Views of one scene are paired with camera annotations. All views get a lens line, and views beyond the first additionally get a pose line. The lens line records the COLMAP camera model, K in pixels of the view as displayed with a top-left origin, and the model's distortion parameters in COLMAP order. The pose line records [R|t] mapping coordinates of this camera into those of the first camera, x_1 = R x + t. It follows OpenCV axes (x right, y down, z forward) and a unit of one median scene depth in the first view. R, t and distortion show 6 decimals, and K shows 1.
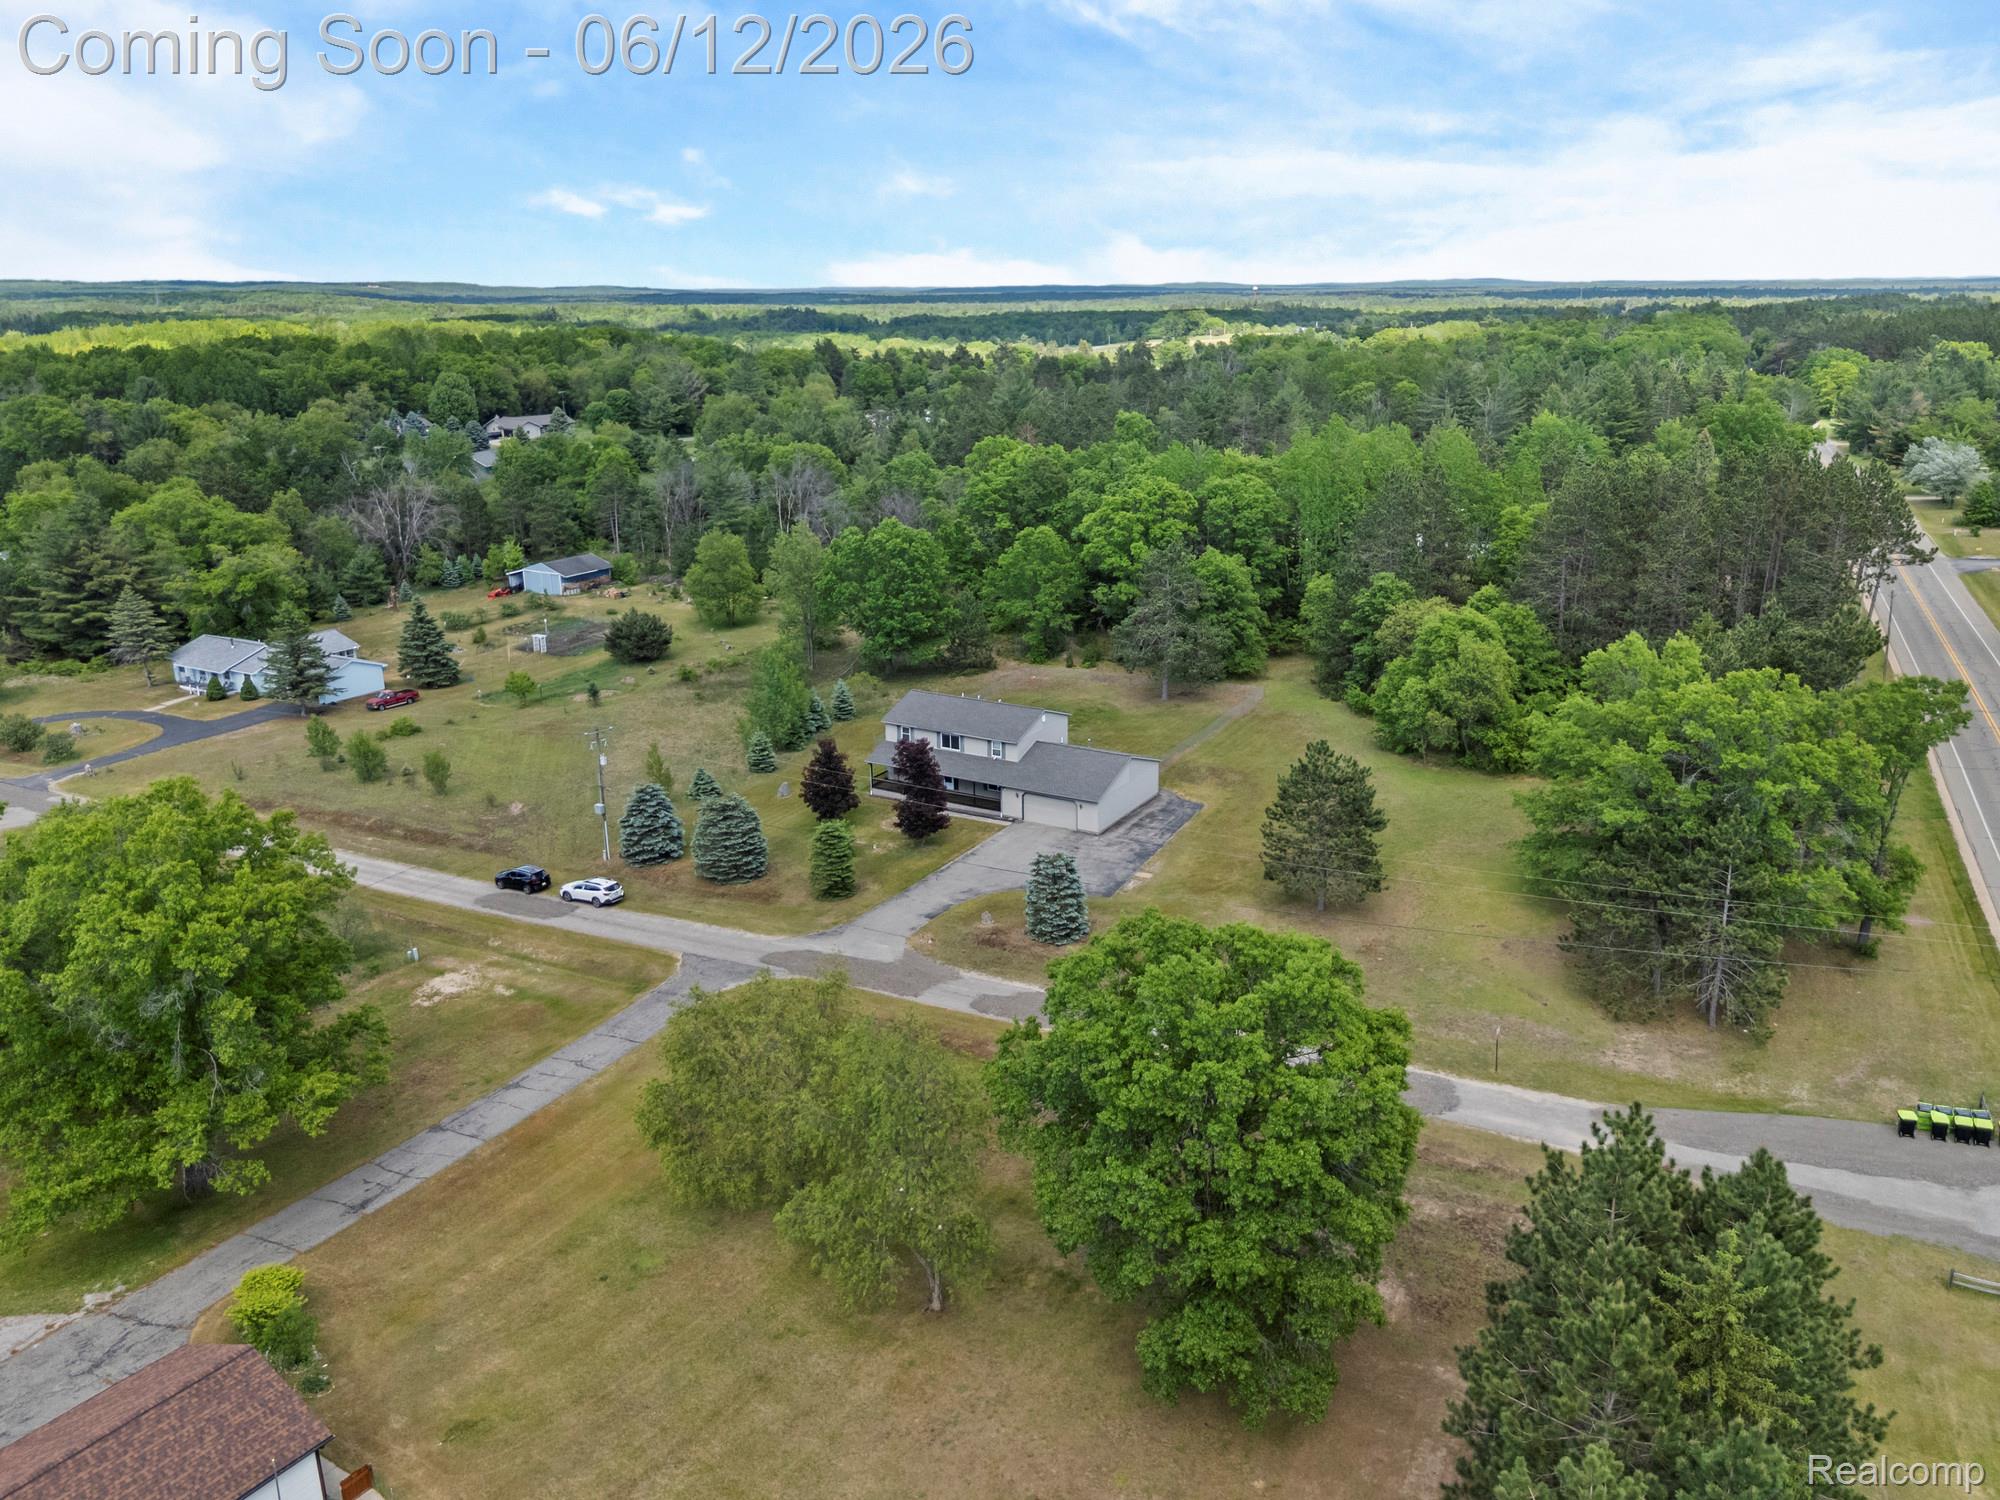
lens RADIAL K [[1488.0, 0, 1004.8], [0, 1488.0, 699.7], [0, 0, 1]] dist [0.054322, -0.055113]
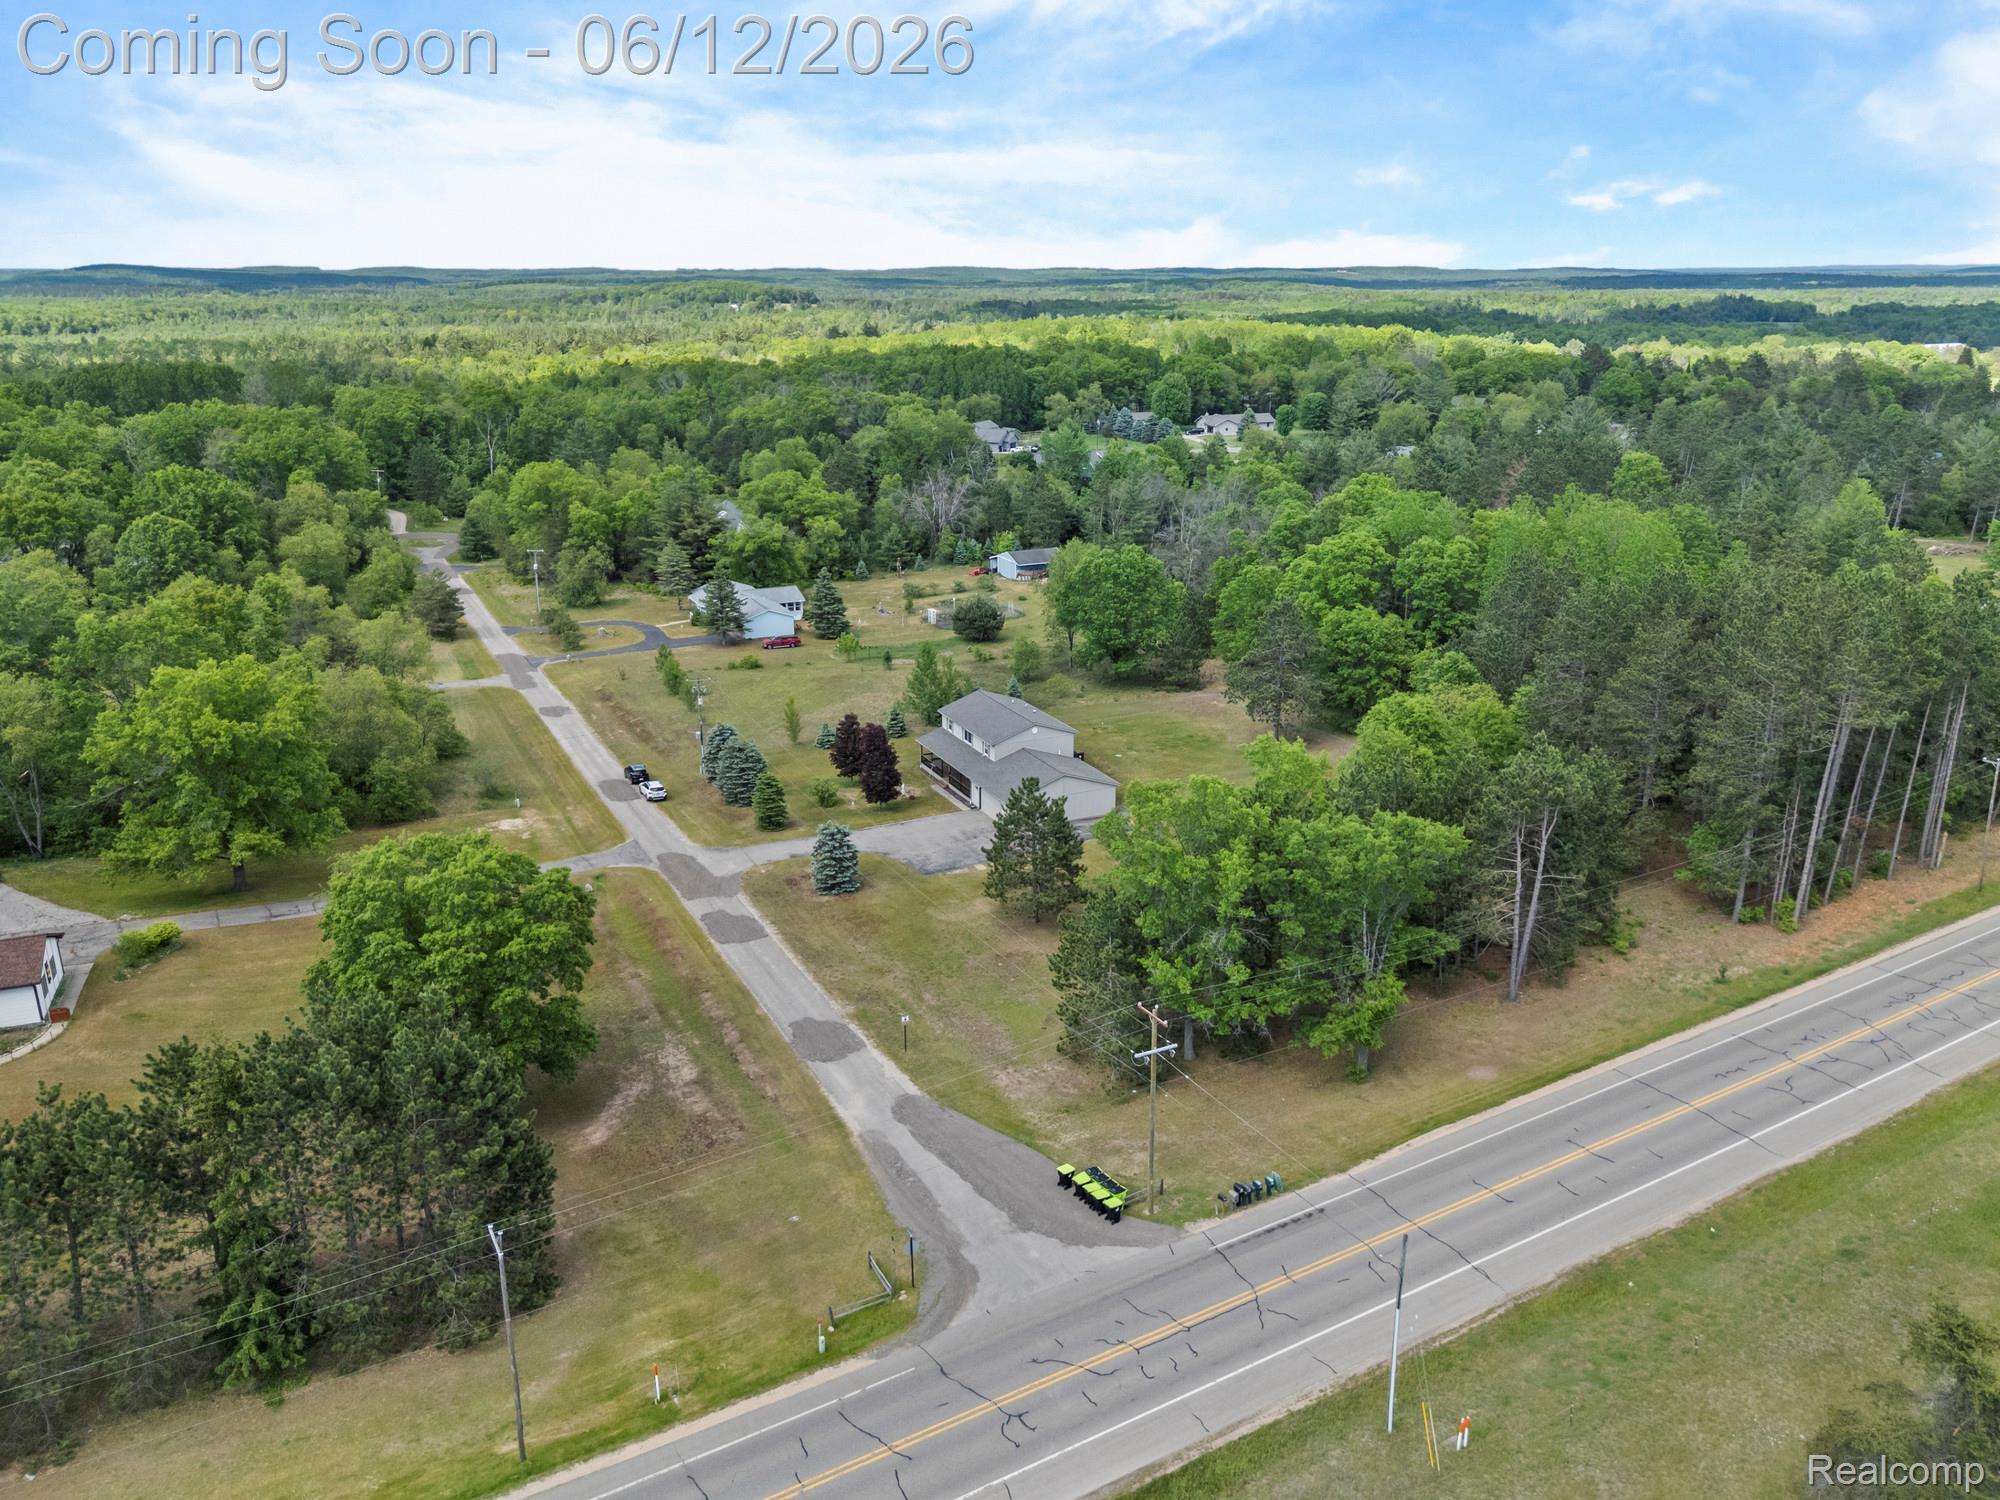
lens RADIAL K [[1488.0, 0, 1004.8], [0, 1488.0, 699.7], [0, 0, 1]] dist [0.054322, -0.055113]
pose [[0.810635, 0.159615, -0.563377, 0.568675], [-0.151688, 0.986529, 0.061239, -0.068203], [0.565563, 0.035816, 0.823927, 0.015242]]
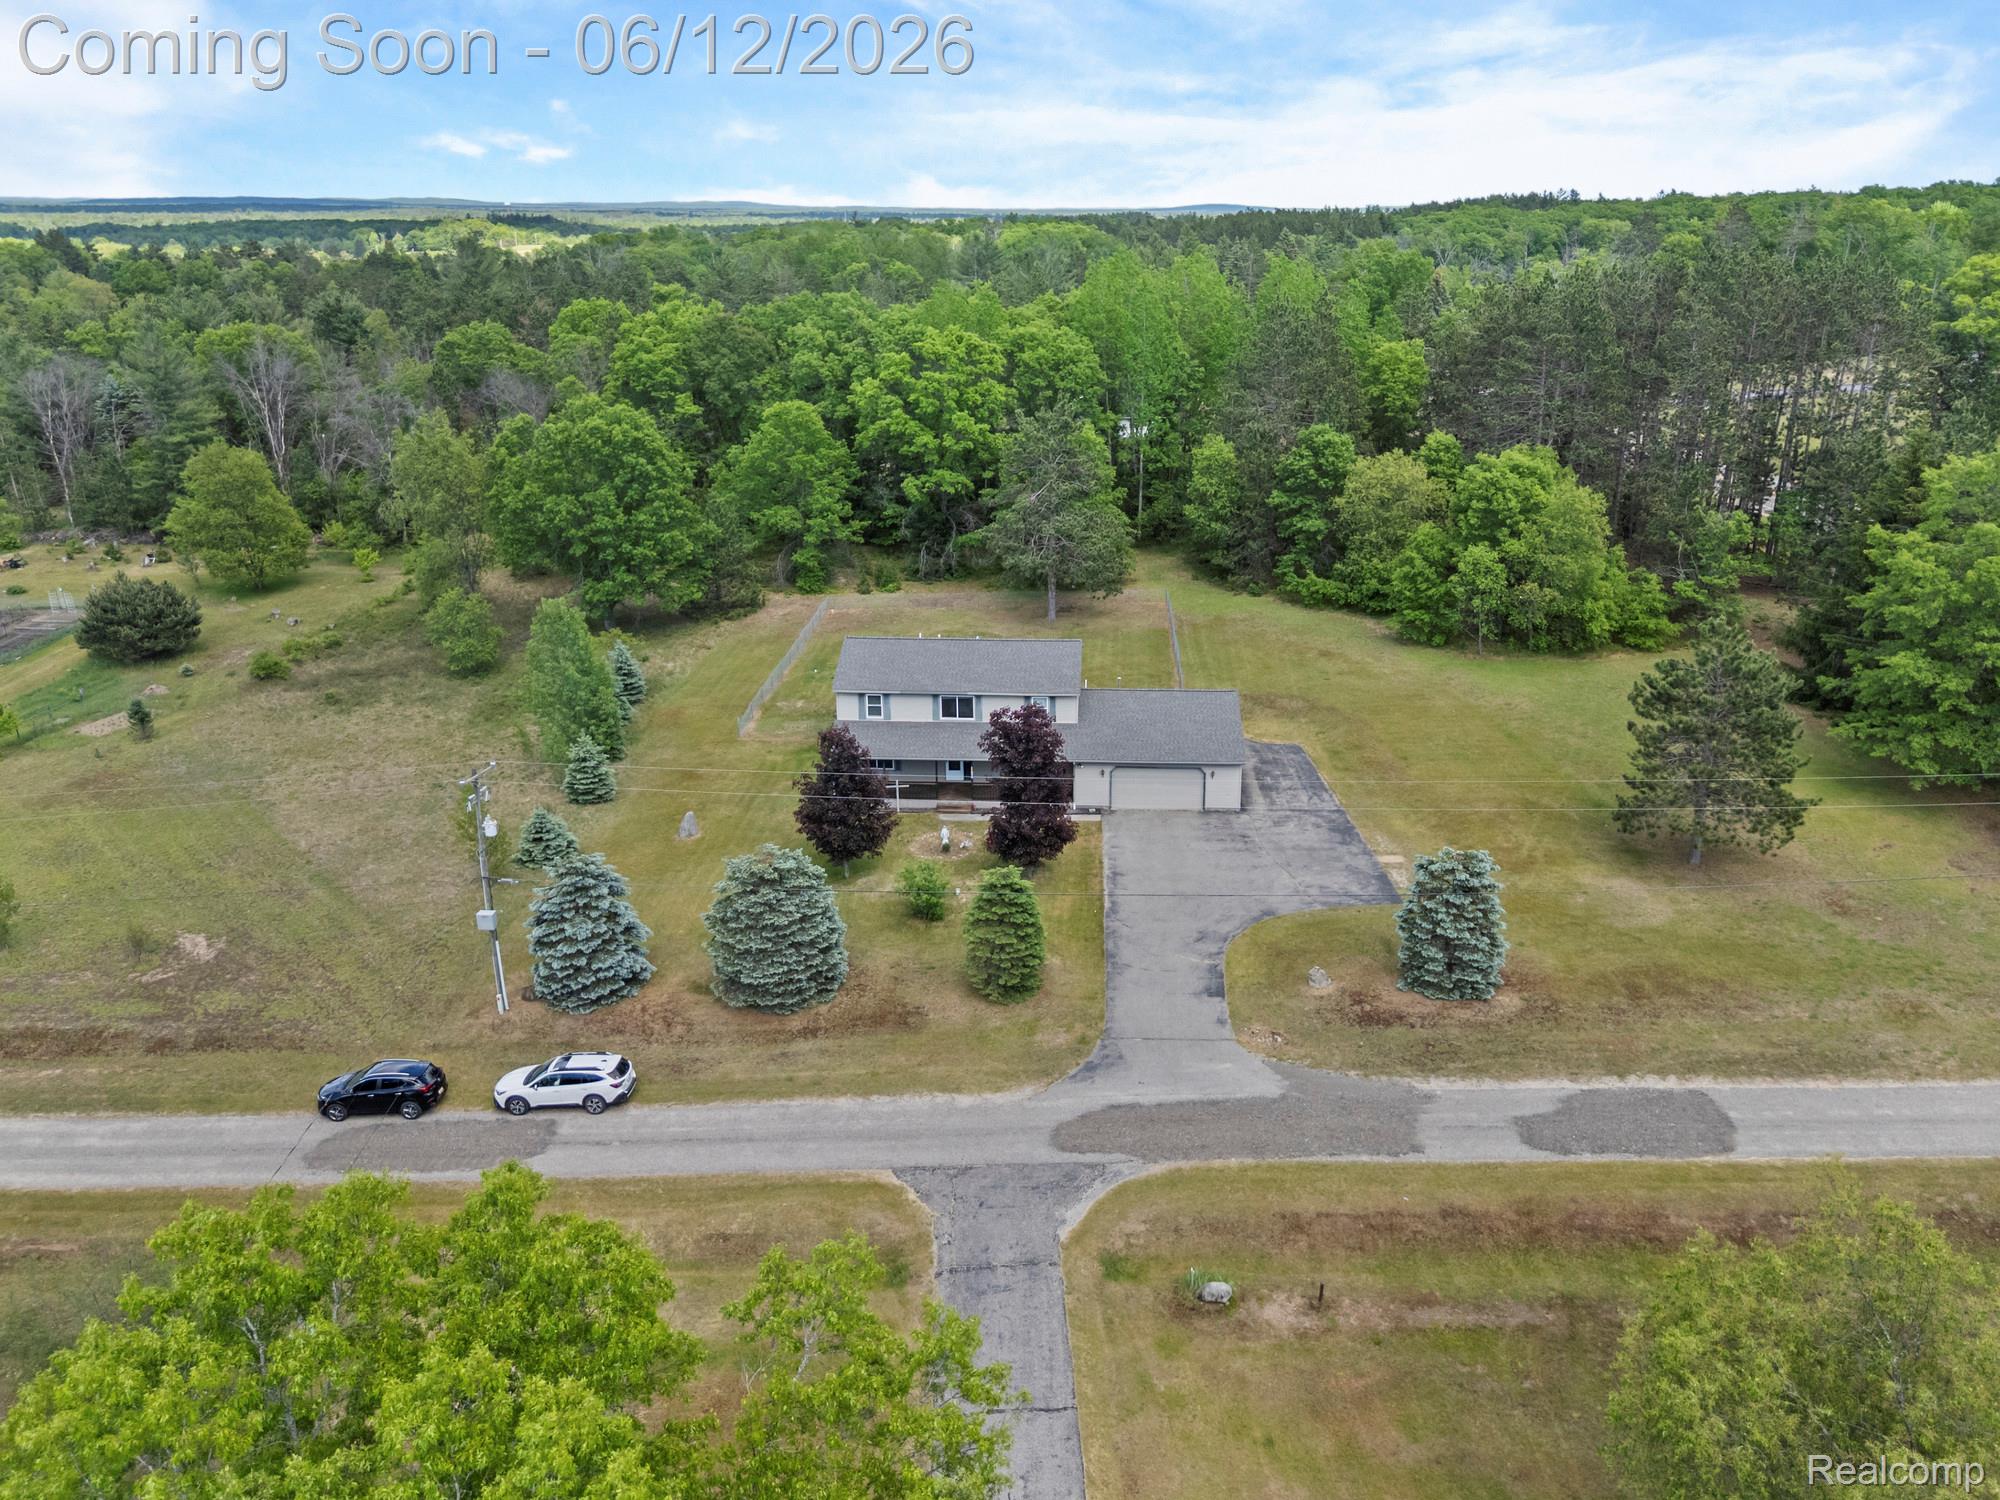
lens RADIAL K [[1499.8, 0, 1038.5], [0, 1499.8, 746.4], [0, 0, 1]] dist [0.051592, -0.055932]
pose [[0.883854, -0.146504, 0.444229, -0.253211], [0.113470, 0.988473, 0.100230, -0.013665], [-0.453792, -0.038182, 0.890289, 0.346978]]
